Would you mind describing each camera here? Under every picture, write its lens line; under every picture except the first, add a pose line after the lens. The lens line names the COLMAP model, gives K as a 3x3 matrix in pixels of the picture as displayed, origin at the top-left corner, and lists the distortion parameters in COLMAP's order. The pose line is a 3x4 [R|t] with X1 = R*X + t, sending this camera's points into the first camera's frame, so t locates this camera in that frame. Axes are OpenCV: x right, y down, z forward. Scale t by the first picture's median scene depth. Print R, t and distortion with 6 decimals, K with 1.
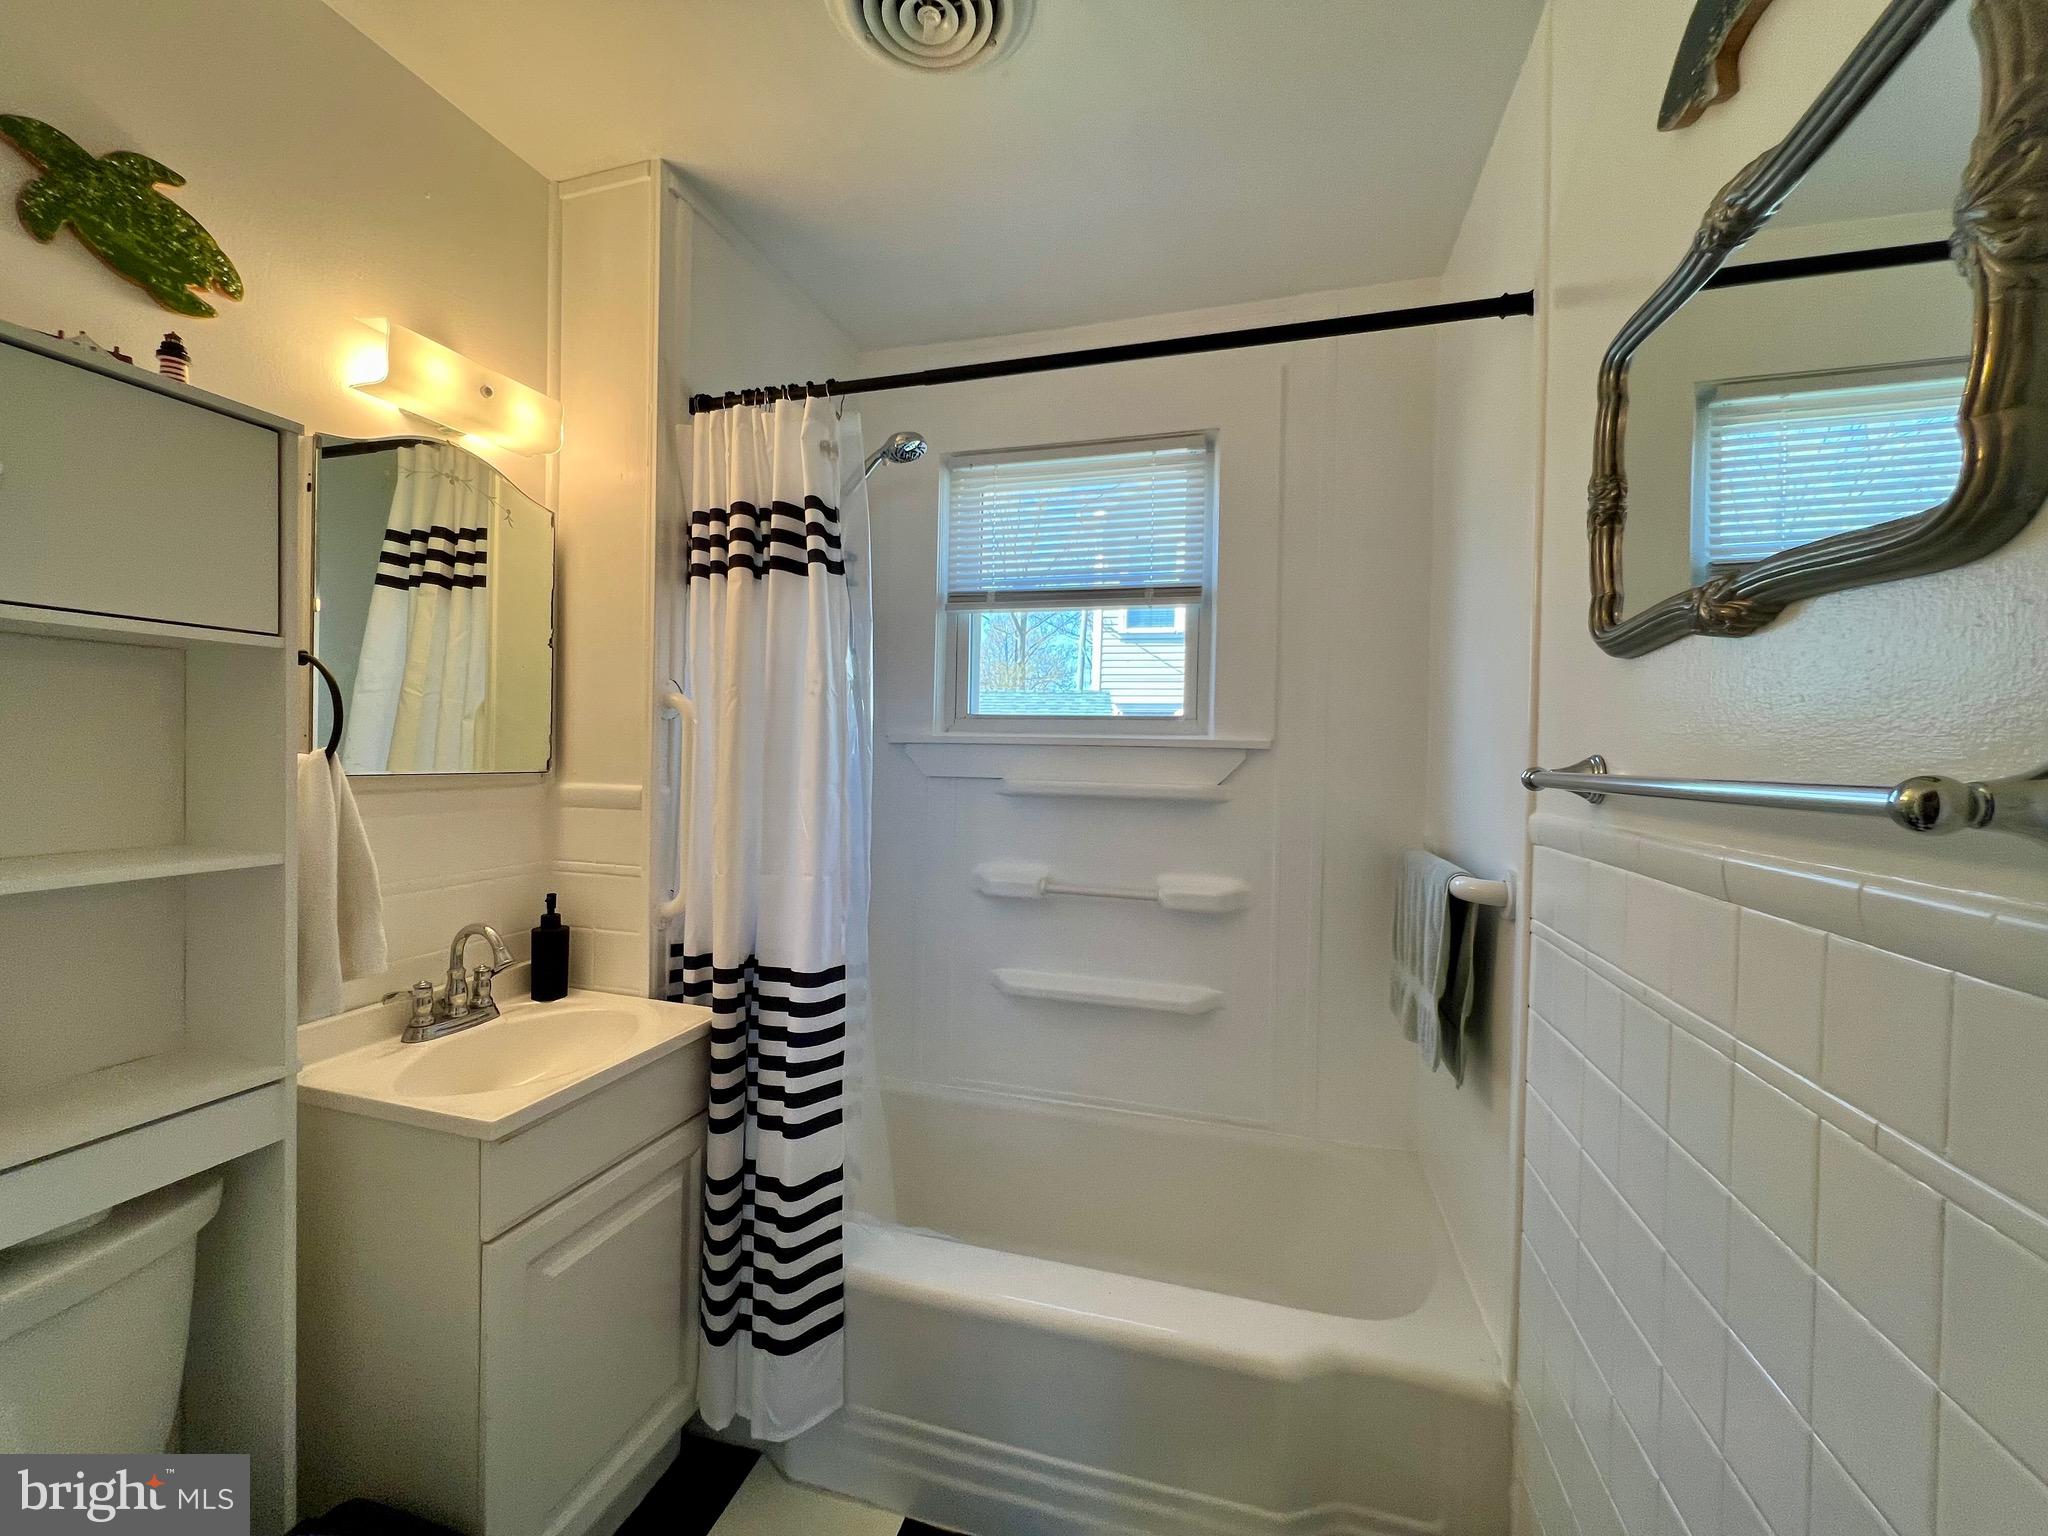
lens RADIAL K [[812.6, 0, 1024.2], [0, 812.6, 768.4], [0, 0, 1]] dist [-0.003760, 0.000416]
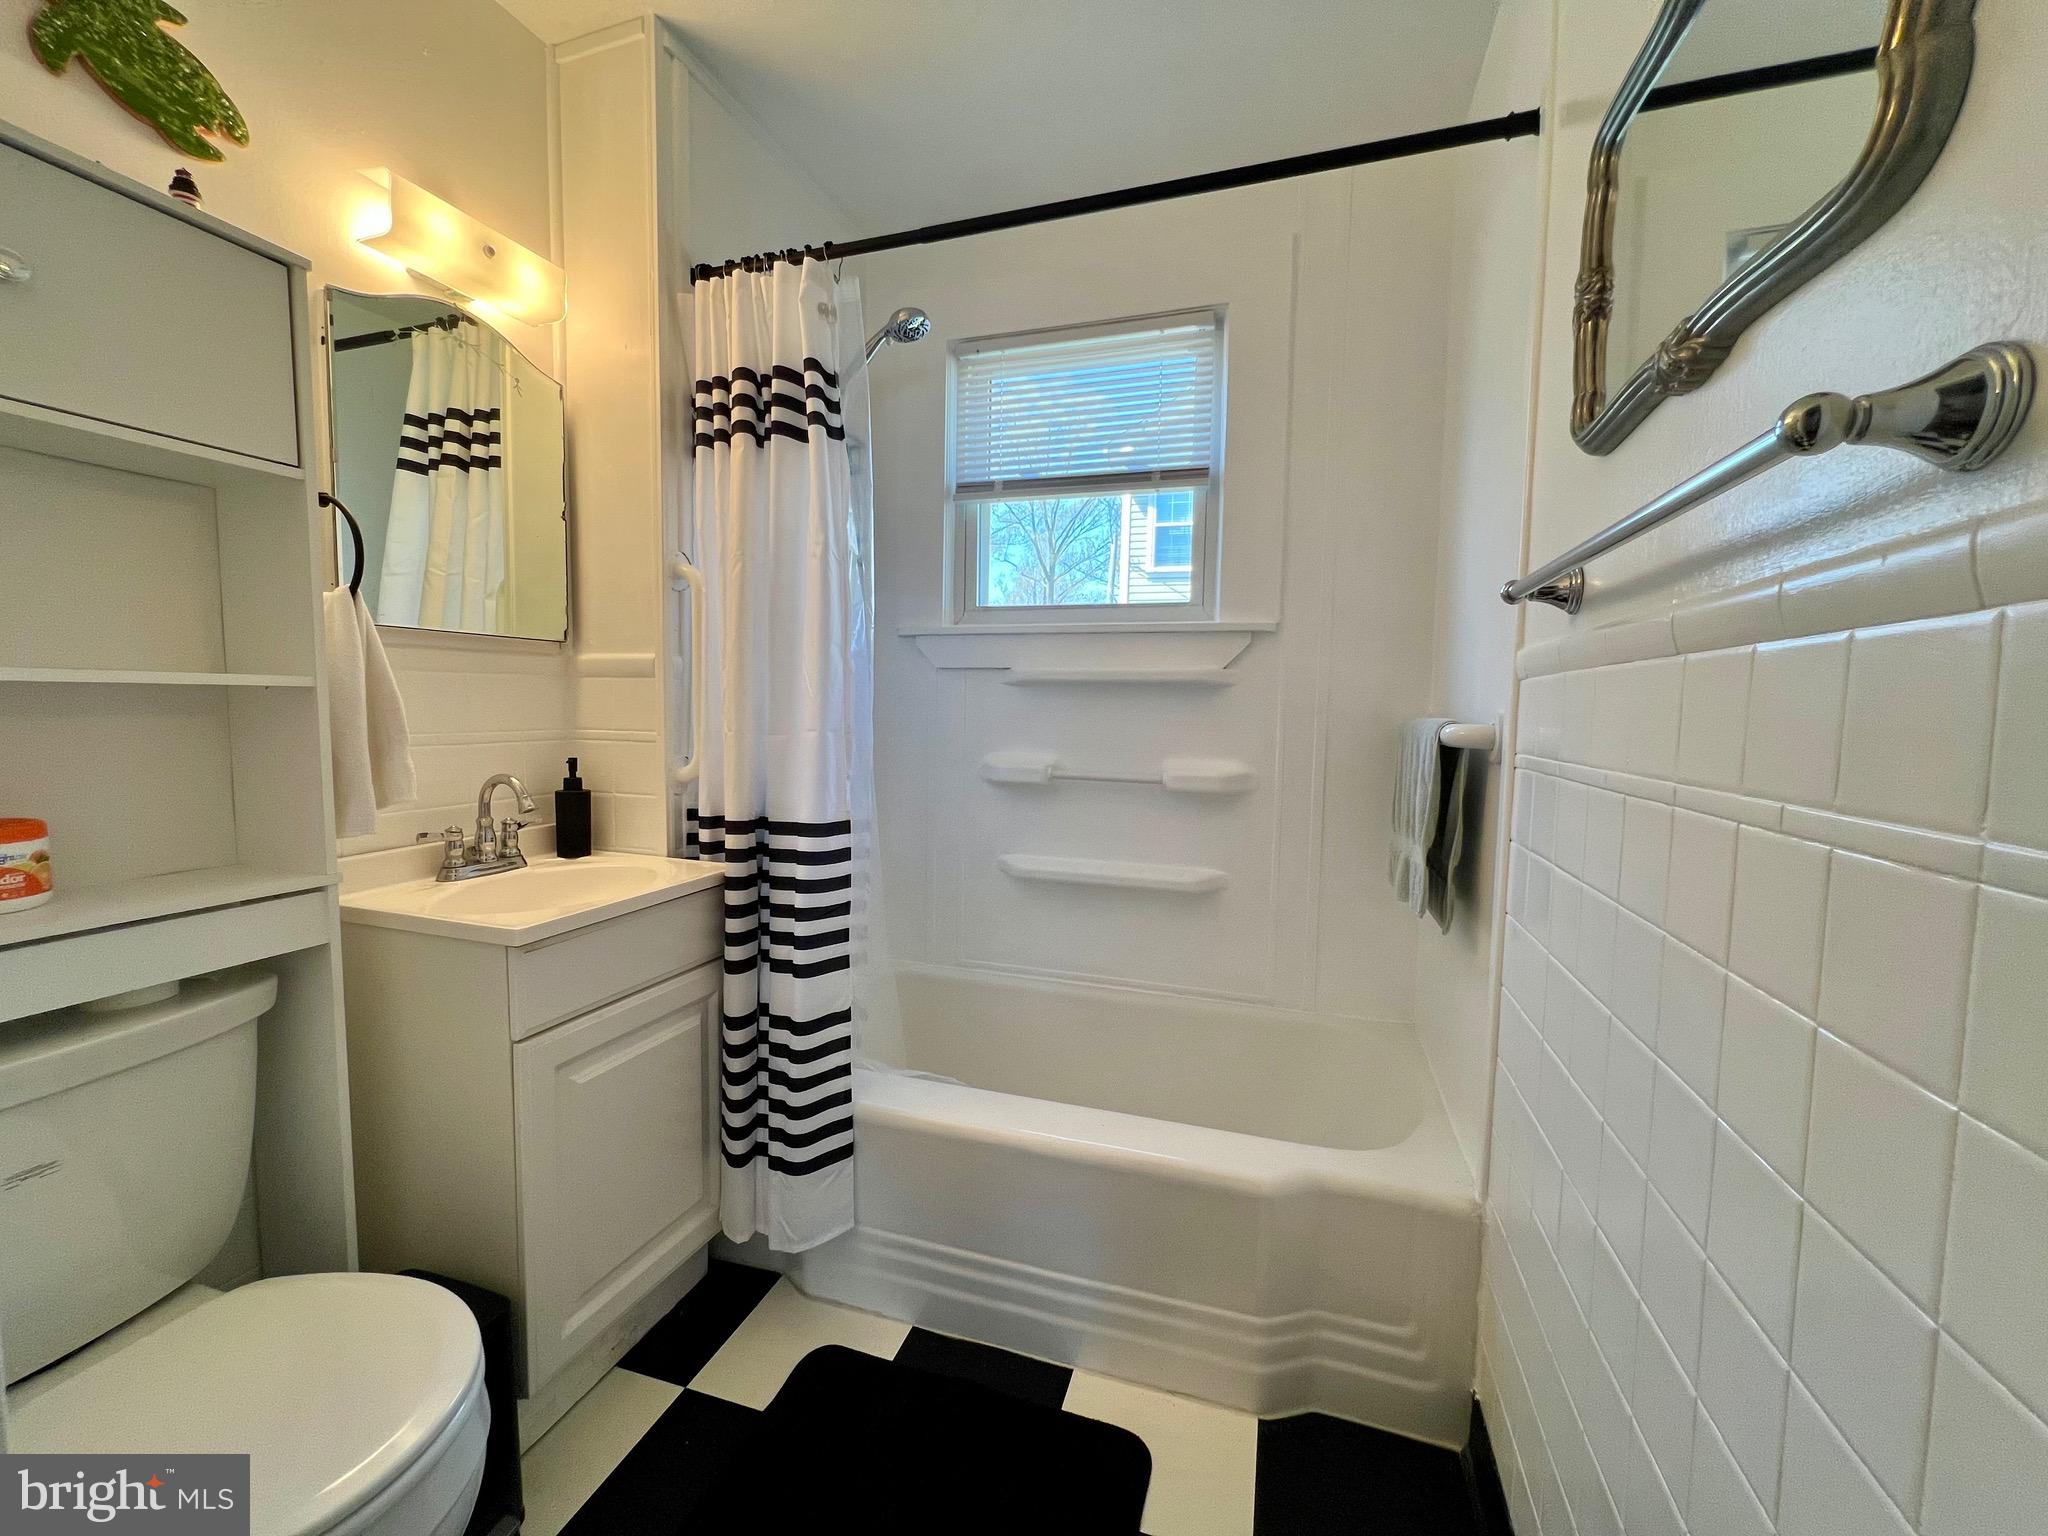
lens RADIAL K [[812.6, 0, 1023.5], [0, 812.6, 766.2], [0, 0, 1]] dist [-0.003760, 0.000416]
pose [[0.999362, -0.001151, -0.035690, 0.040148], [0.003294, 0.998190, 0.060044, 0.116374], [0.035556, -0.060124, 0.997557, -0.027282]]
